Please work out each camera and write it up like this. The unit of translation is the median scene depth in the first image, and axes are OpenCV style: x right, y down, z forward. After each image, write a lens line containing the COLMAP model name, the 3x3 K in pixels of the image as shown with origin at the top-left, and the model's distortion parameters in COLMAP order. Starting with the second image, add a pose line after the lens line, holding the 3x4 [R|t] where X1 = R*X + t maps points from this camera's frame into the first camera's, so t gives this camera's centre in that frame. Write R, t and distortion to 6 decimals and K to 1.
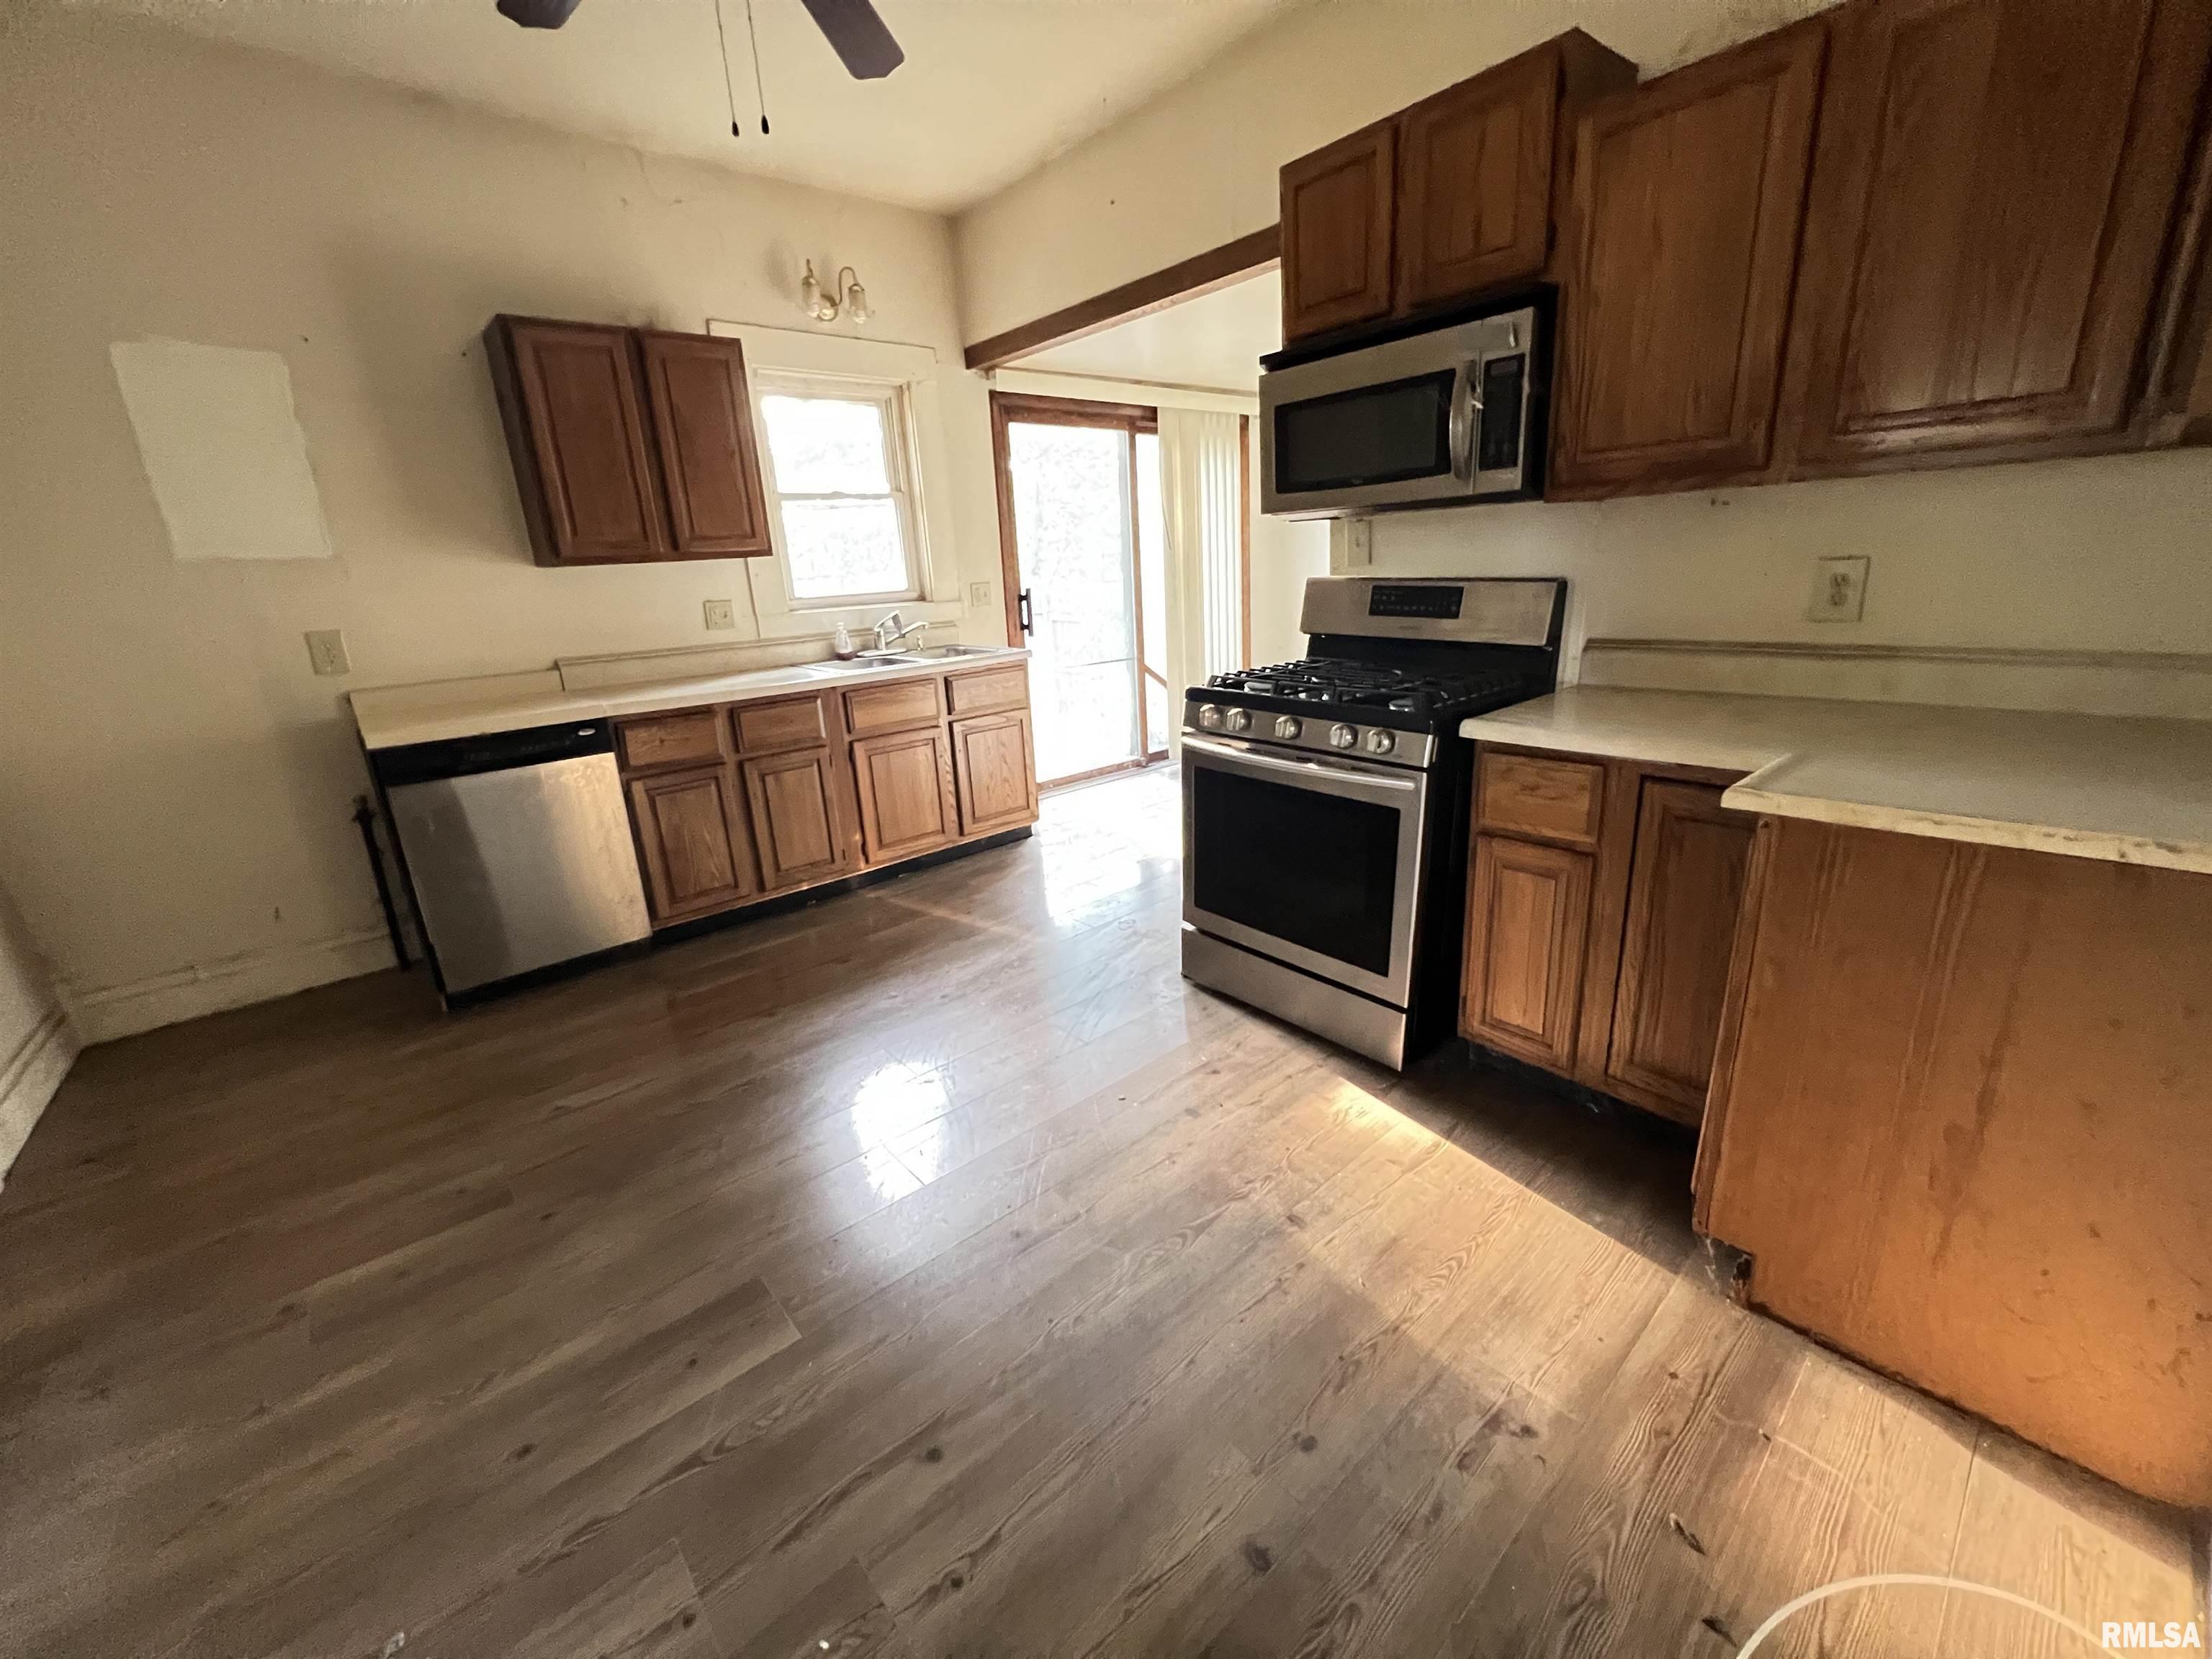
lens RADIAL K [[884.5, 0, 1102.3], [0, 884.5, 825.2], [0, 0, 1]] dist [-0.000477, 0.000214]
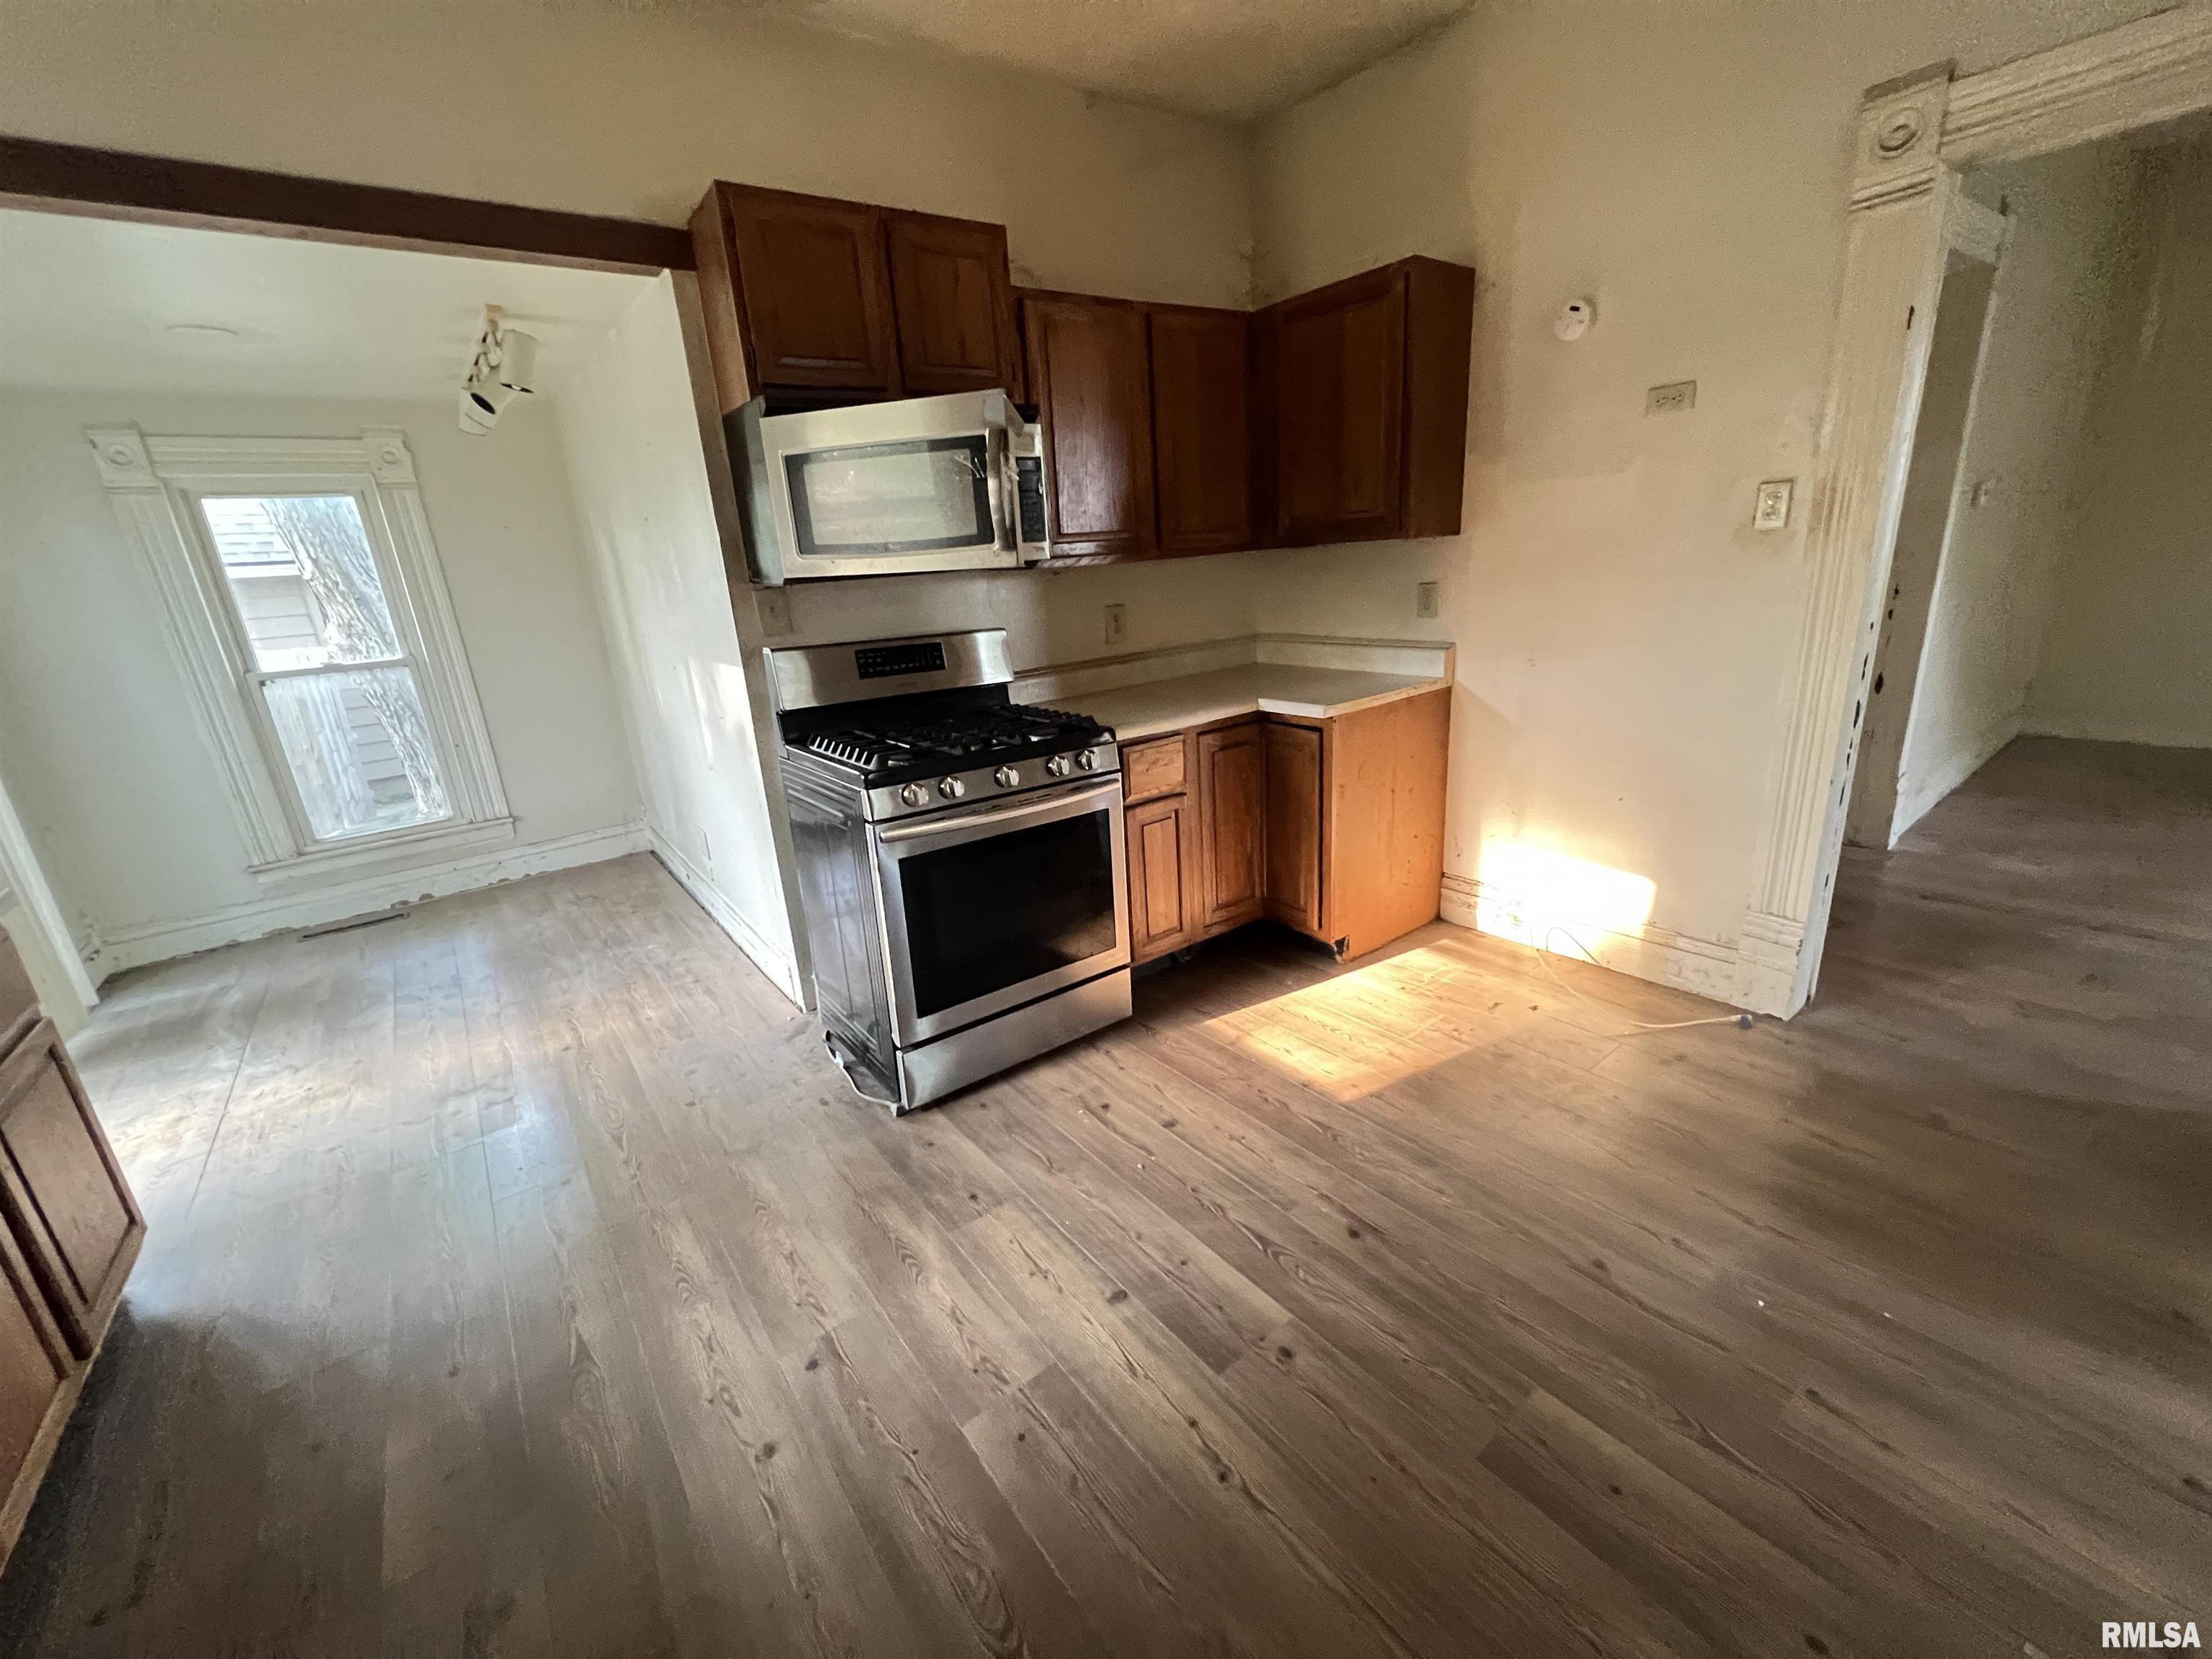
lens RADIAL K [[886.5, 0, 1101.9], [0, 886.5, 826.2], [0, 0, 1]] dist [-0.001985, 0.000227]
pose [[0.075181, -0.246229, 0.966291, -0.685084], [0.346131, 0.915226, 0.206287, -0.200397], [-0.935169, 0.318955, 0.154035, 0.655132]]
